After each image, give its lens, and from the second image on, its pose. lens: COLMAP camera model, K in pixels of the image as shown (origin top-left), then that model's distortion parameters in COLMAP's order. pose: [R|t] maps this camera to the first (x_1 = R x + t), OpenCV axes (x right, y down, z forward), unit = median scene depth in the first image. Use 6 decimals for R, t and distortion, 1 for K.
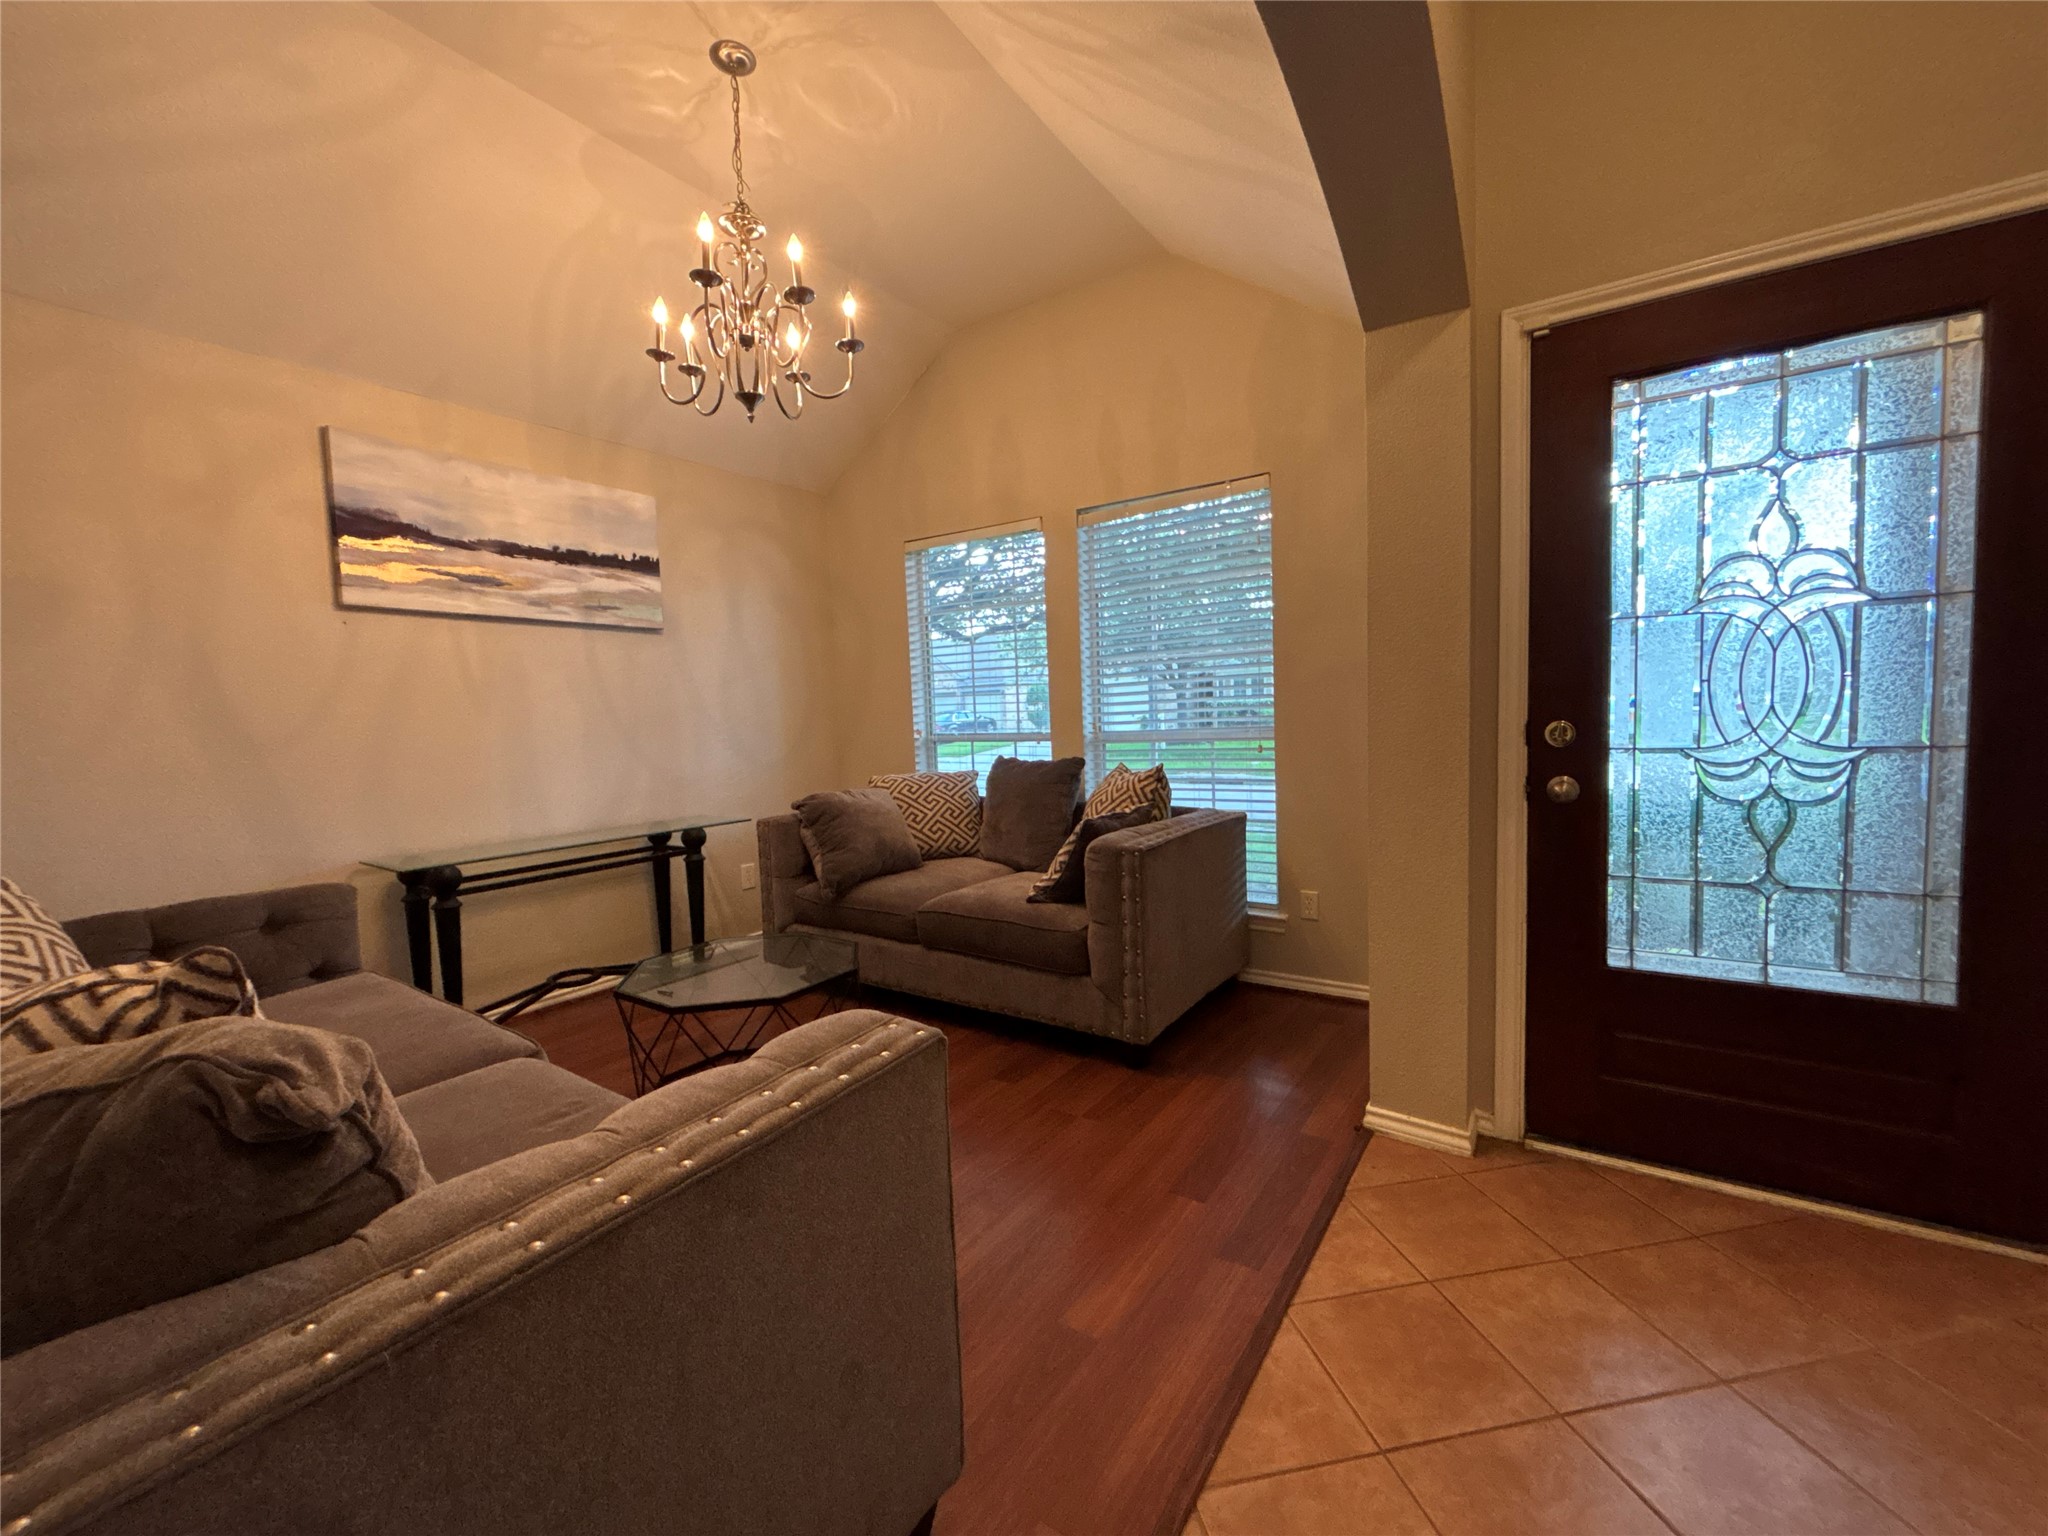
lens RADIAL K [[822.3, 0, 1024.0], [0, 822.3, 768.0], [0, 0, 1]] dist [0.017539, -0.010241]
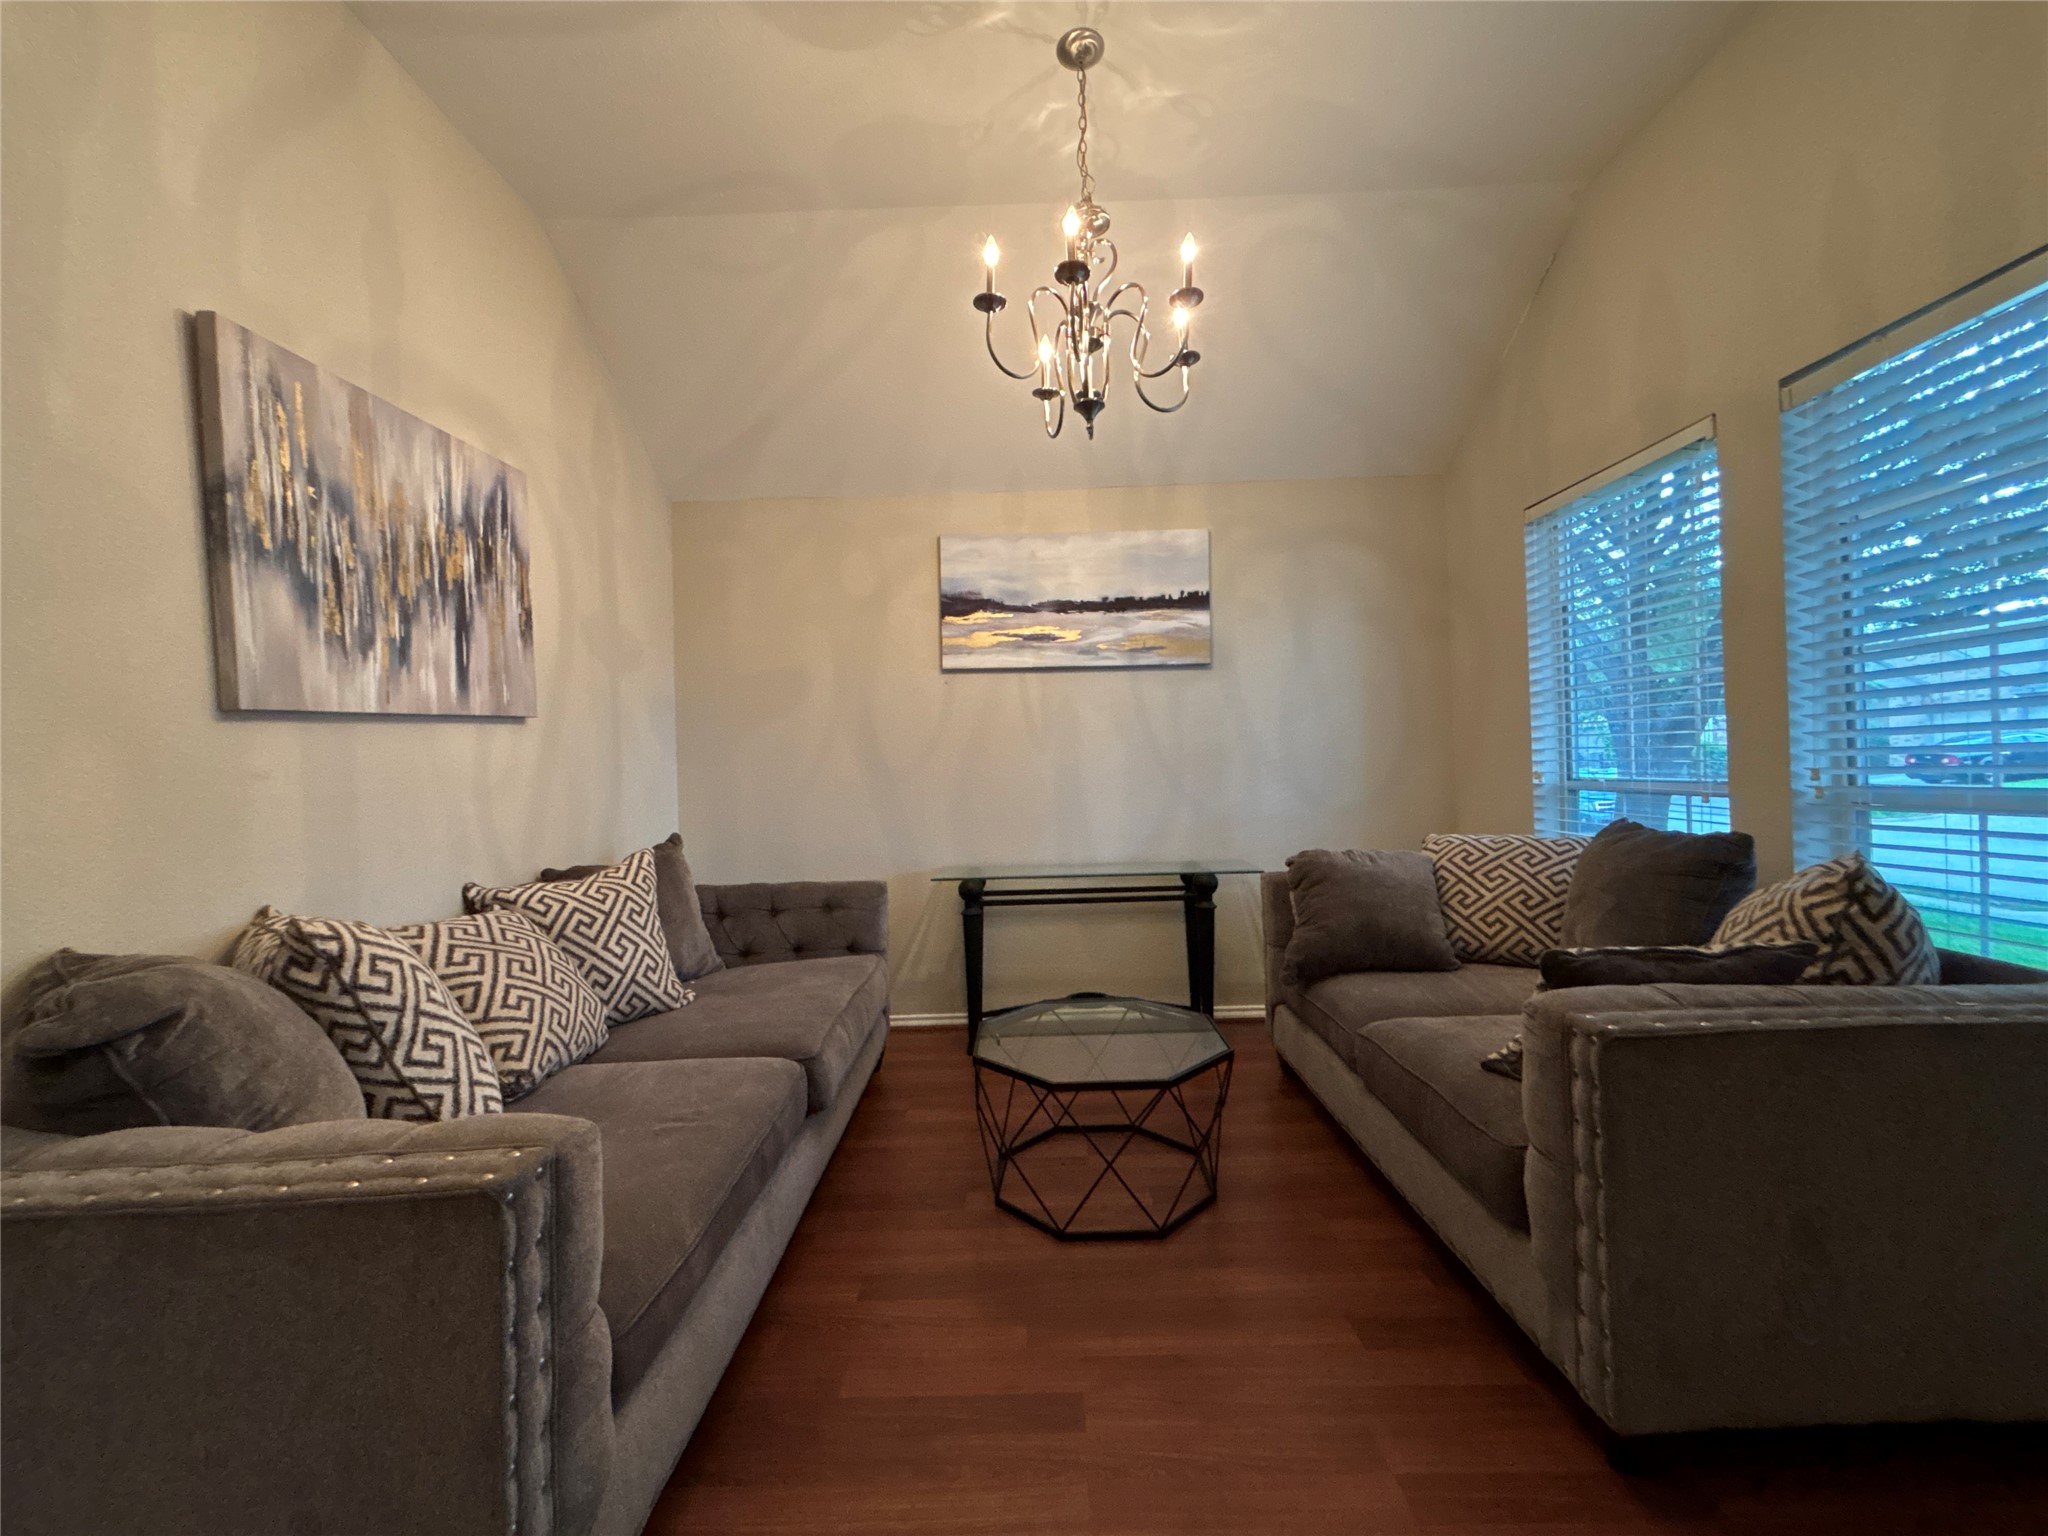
lens RADIAL K [[822.3, 0, 1024.0], [0, 822.3, 768.0], [0, 0, 1]] dist [0.017539, -0.010241]
pose [[0.561481, 0.019532, -0.827259, 0.284063], [-0.048542, 0.998777, -0.009365, -0.031140], [0.826065, 0.045415, 0.561743, 0.336049]]
